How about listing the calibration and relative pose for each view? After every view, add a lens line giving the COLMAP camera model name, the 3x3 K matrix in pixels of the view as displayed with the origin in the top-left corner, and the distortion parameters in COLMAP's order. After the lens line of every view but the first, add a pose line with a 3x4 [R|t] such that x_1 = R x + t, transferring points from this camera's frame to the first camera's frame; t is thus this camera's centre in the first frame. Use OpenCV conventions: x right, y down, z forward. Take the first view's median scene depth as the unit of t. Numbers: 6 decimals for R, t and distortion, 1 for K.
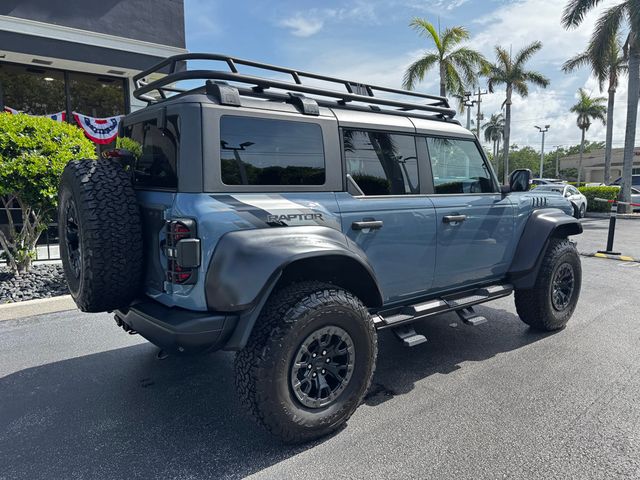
lens RADIAL K [[456.8, 0, 318.1], [0, 456.8, 239.7], [0, 0, 1]] dist [0.001059, -0.013756]
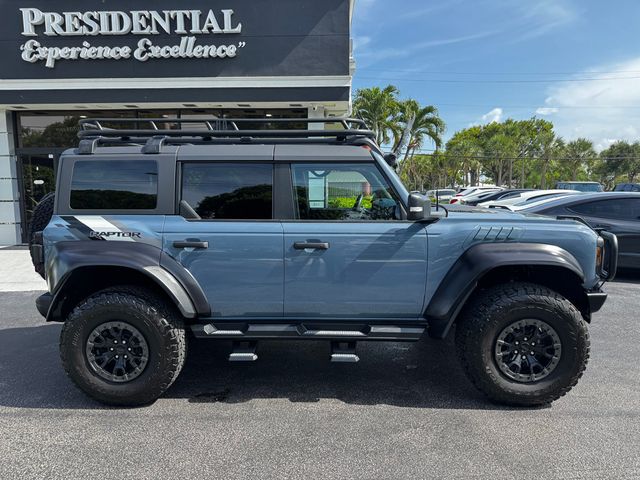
lens RADIAL K [[456.8, 0, 342.0], [0, 456.8, 241.5], [0, 0, 1]] dist [0.001059, -0.013756]
pose [[0.773809, 0.074279, -0.629049, 1.185078], [-0.078185, 0.996707, 0.021515, -0.099792], [0.628575, 0.032533, 0.777068, 0.359746]]
